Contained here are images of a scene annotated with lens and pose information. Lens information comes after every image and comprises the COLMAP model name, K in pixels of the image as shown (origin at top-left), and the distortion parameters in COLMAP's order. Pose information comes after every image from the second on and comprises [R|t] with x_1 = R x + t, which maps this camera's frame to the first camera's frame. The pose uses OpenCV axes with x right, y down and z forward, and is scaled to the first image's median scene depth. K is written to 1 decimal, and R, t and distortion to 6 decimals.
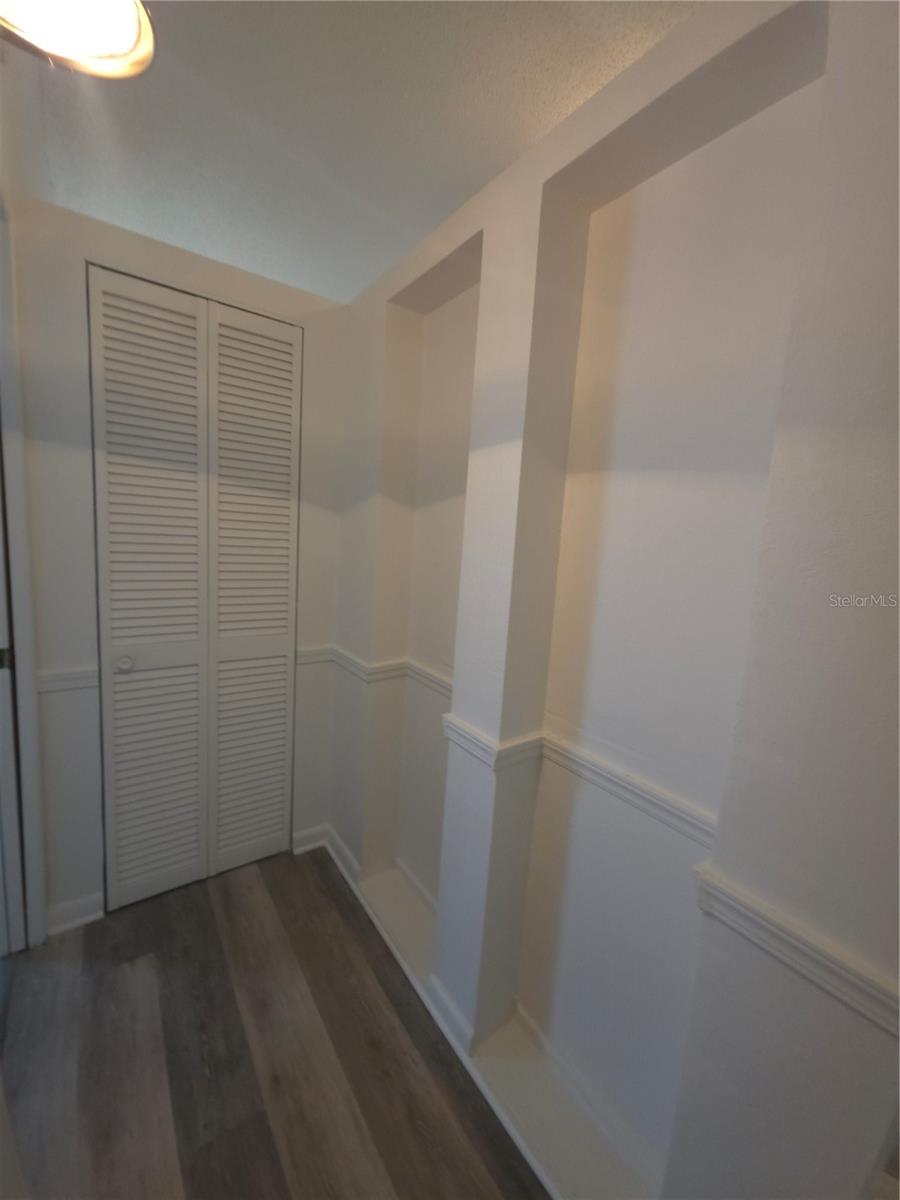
lens RADIAL K [[478.5, 0, 442.4], [0, 478.5, 594.8], [0, 0, 1]] dist [0.016344, -0.009417]
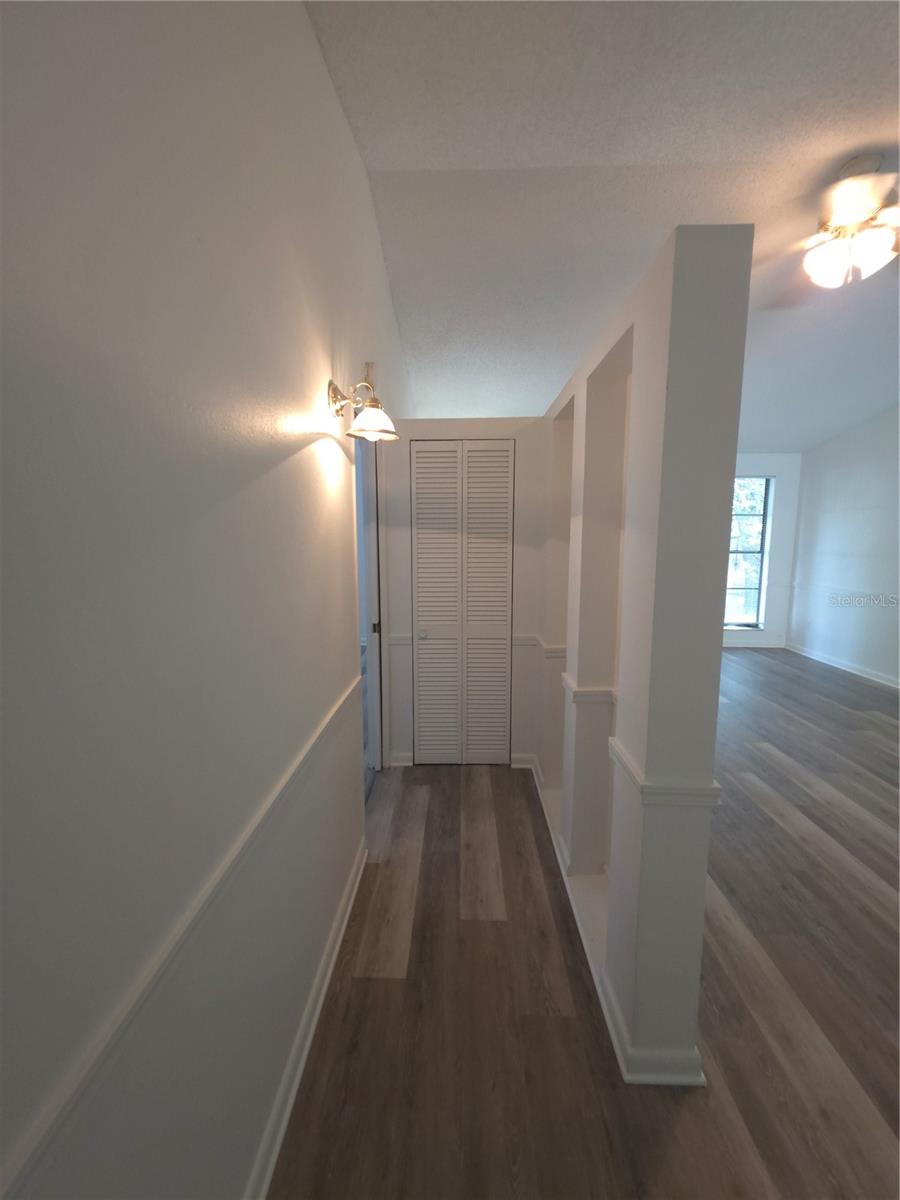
lens RADIAL K [[478.5, 0, 442.4], [0, 478.5, 594.8], [0, 0, 1]] dist [0.016344, -0.009417]
pose [[0.798456, 0.010139, -0.601968, 0.563671], [-0.023343, 0.999628, -0.014125, 0.008543], [0.601601, 0.025330, 0.798395, -0.498028]]
